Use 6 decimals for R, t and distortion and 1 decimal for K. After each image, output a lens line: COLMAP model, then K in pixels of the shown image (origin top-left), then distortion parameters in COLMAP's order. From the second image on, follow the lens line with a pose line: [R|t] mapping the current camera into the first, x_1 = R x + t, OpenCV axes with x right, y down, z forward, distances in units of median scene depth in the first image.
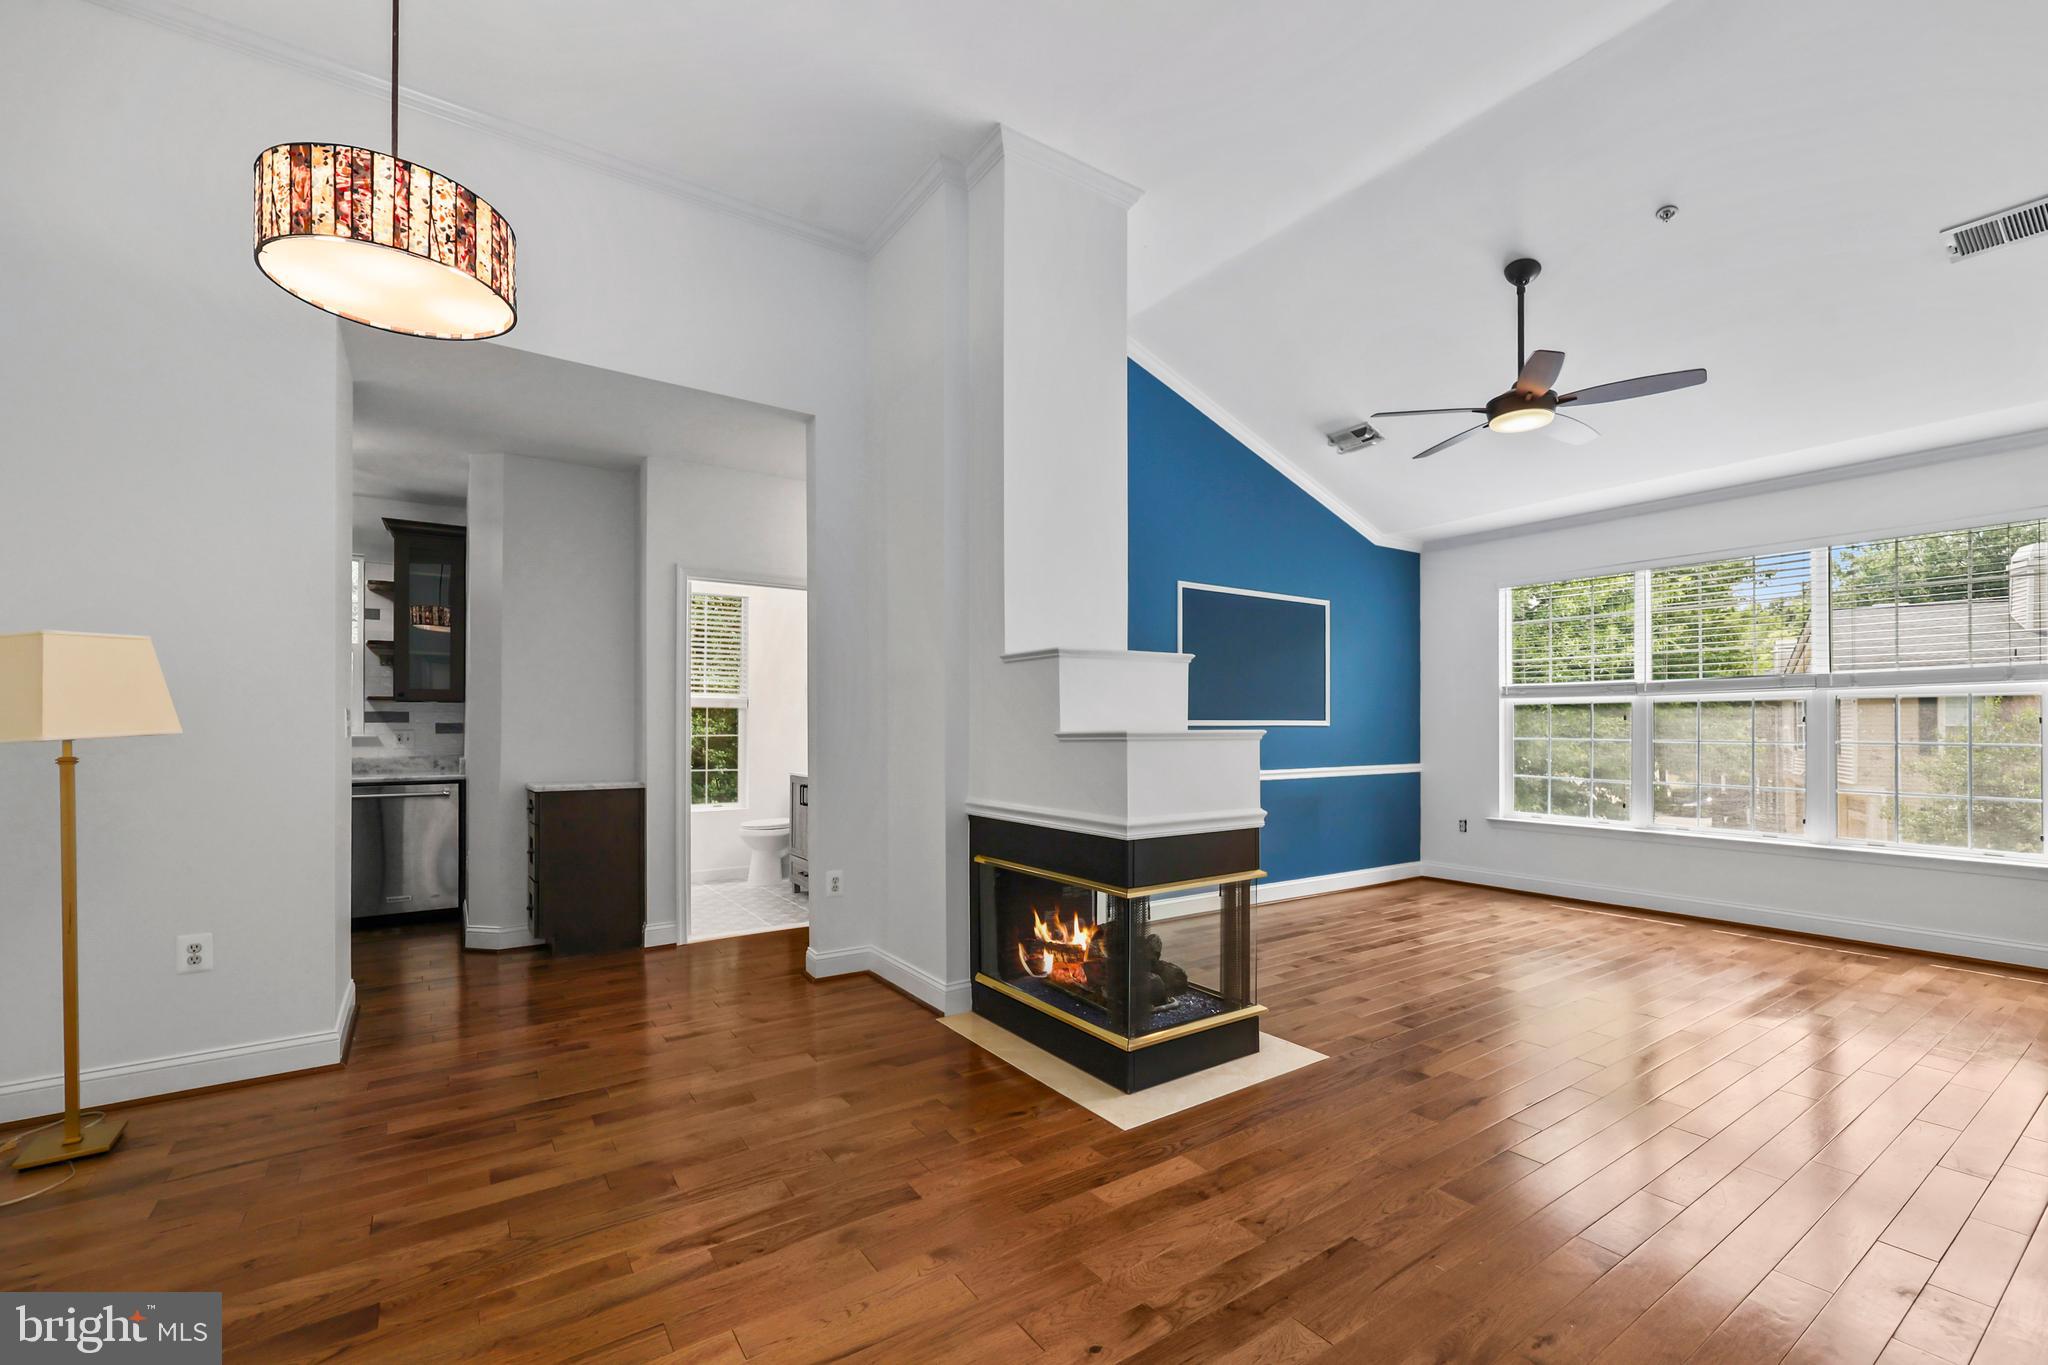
lens RADIAL K [[857.0, 0, 1023.9], [0, 857.0, 721.0], [0, 0, 1]] dist [0.000806, 0.000071]
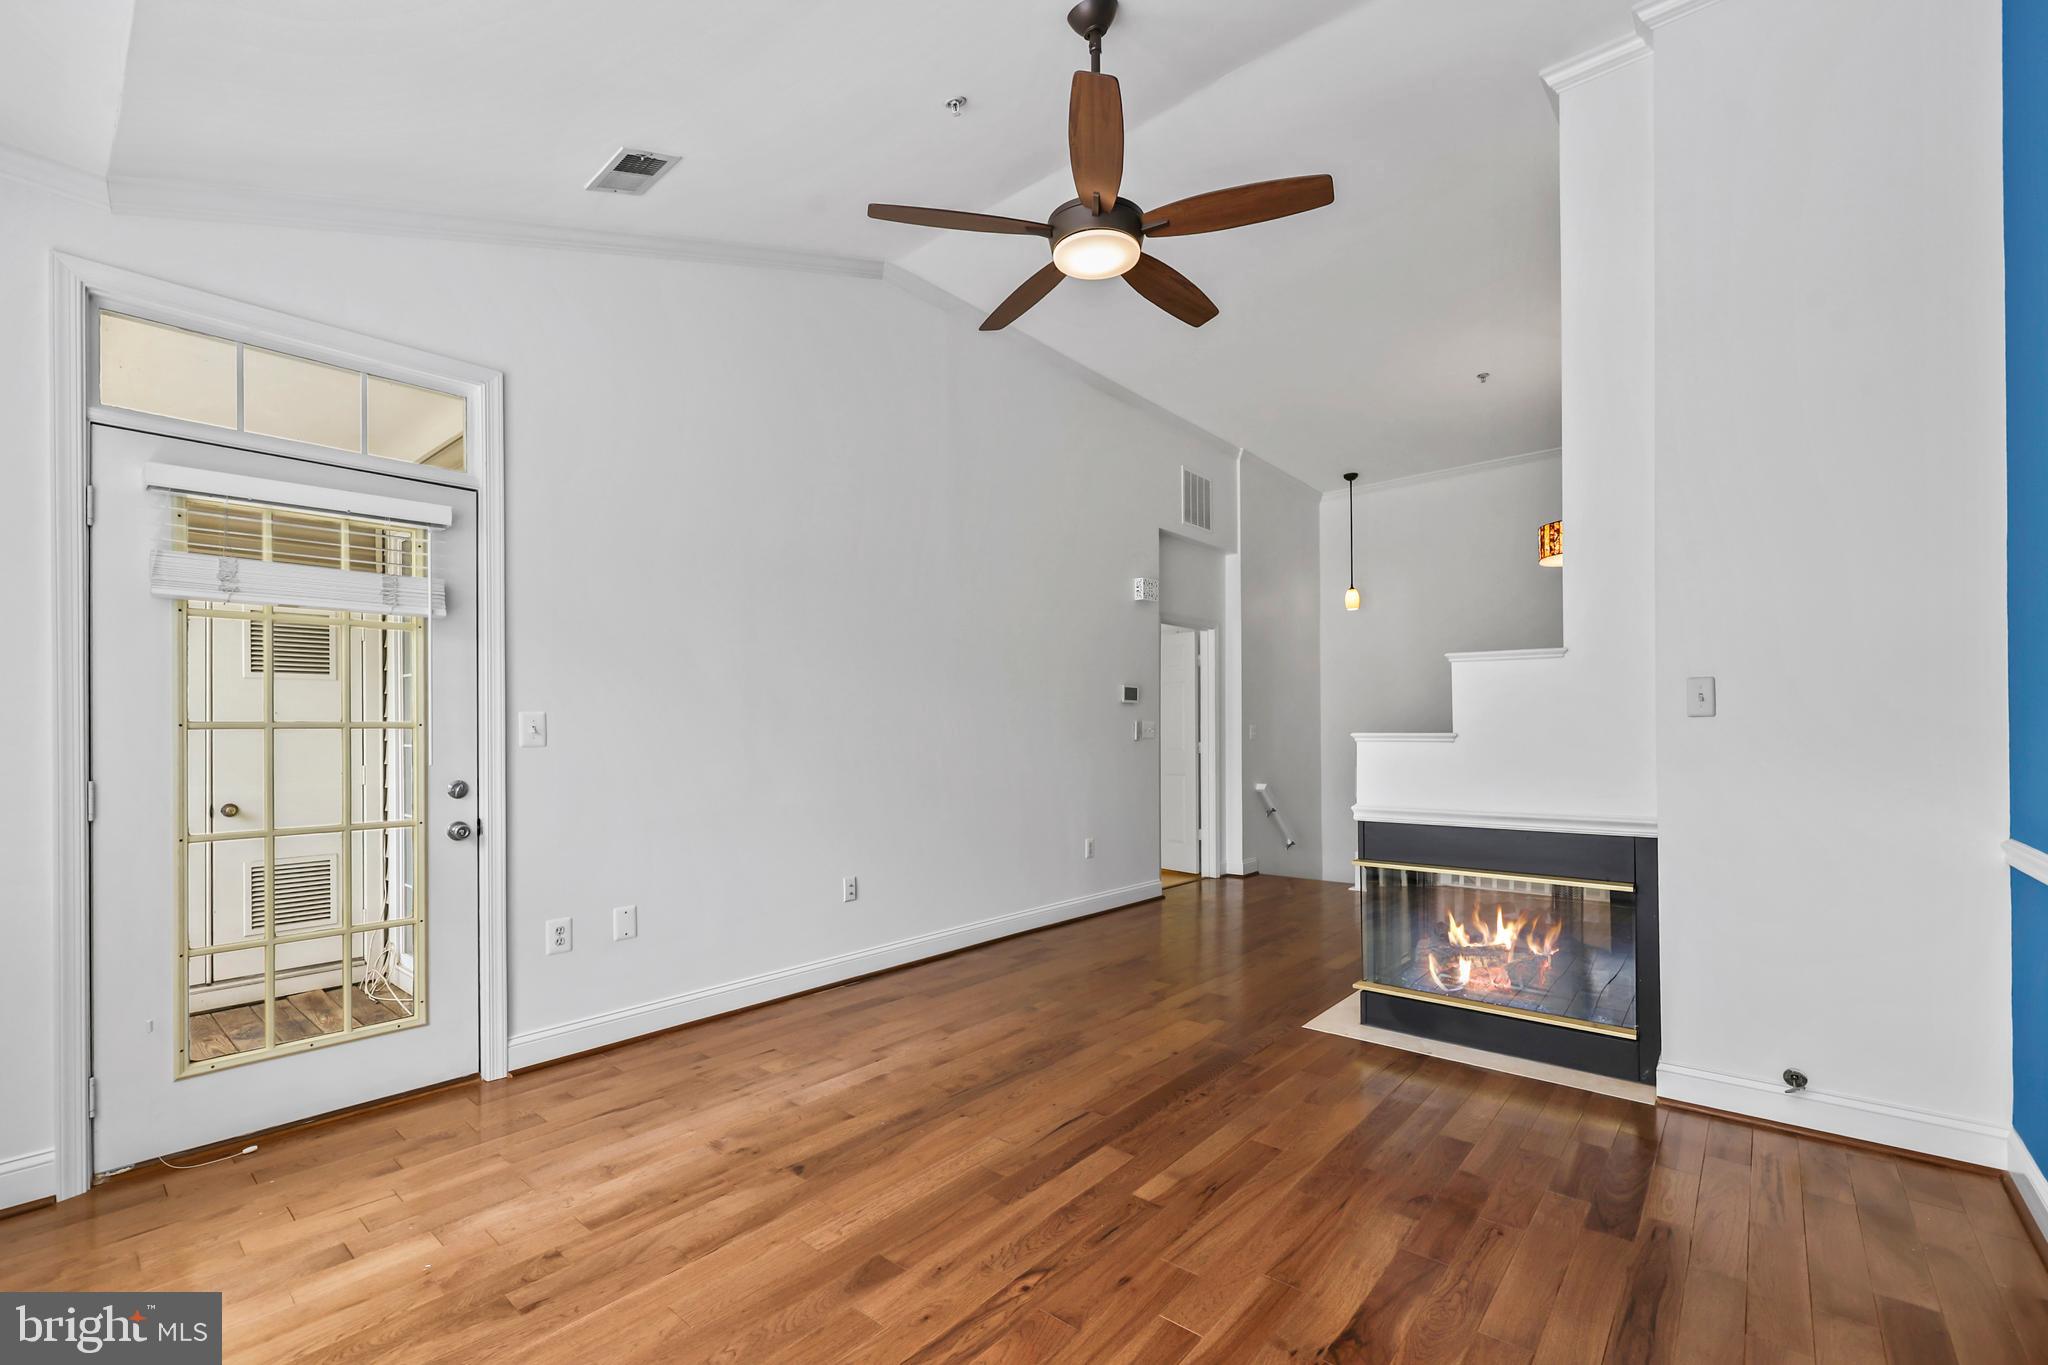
lens RADIAL K [[857.0, 0, 1015.4], [0, 857.0, 728.4], [0, 0, 1]] dist [0.000806, 0.000071]
pose [[-0.965467, 0.001164, -0.260524, 1.286384], [0.005258, 0.999873, -0.015018, 0.023266], [0.260473, -0.015869, -0.965351, 2.510673]]
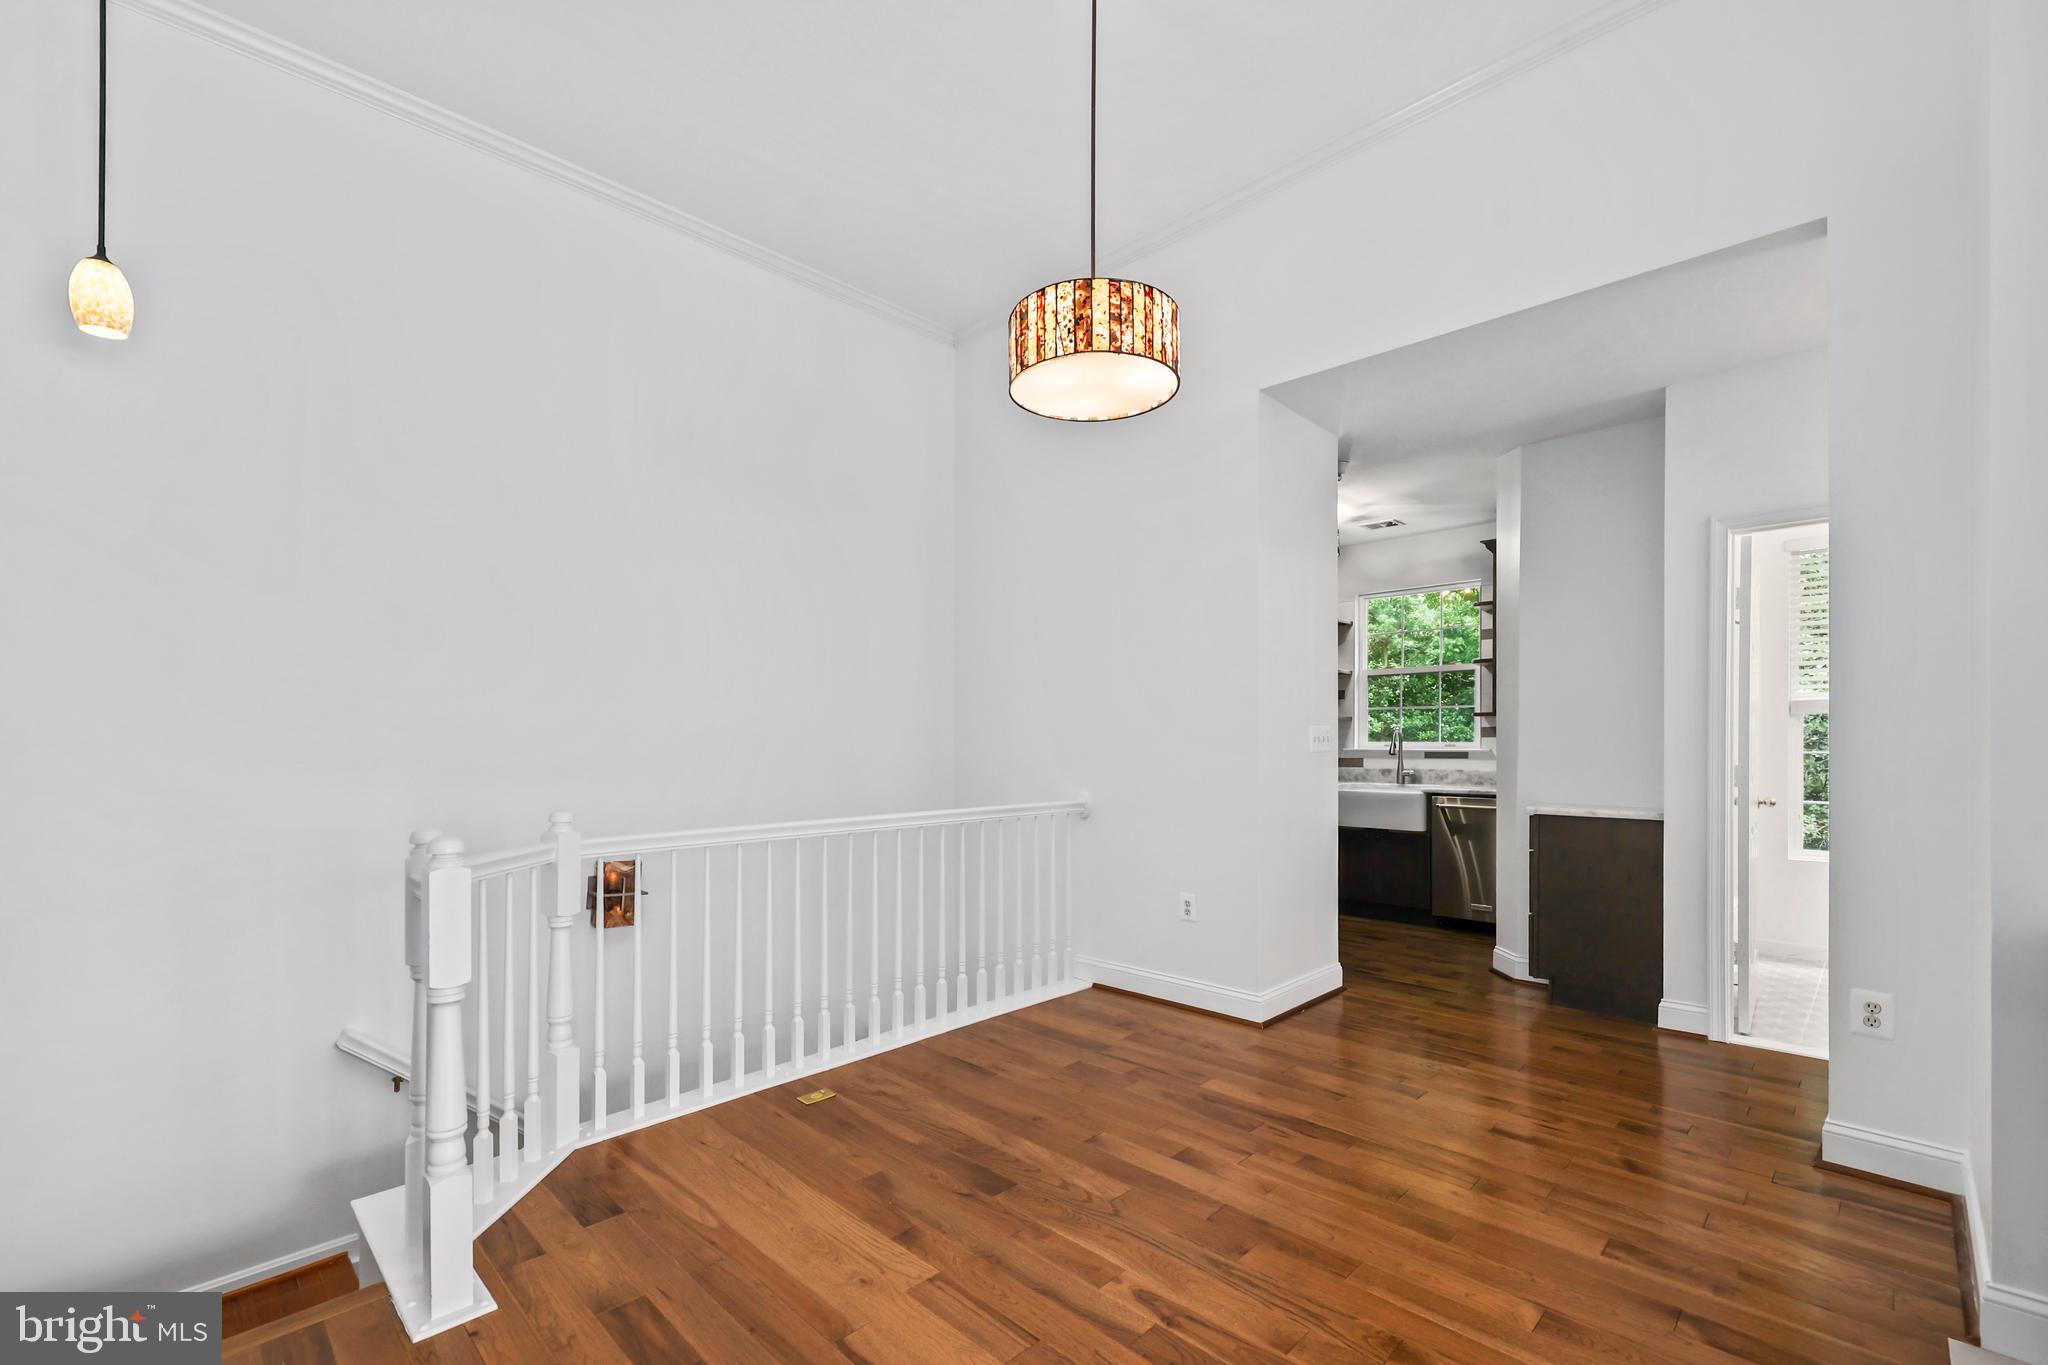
lens RADIAL K [[857.0, 0, 1033.4], [0, 857.0, 751.9], [0, 0, 1]] dist [0.000806, 0.000071]
pose [[0.196648, 0.007264, -0.980447, 0.386675], [0.009744, 0.999909, 0.009362, 0.006207], [0.980426, -0.011394, 0.196559, 0.565977]]
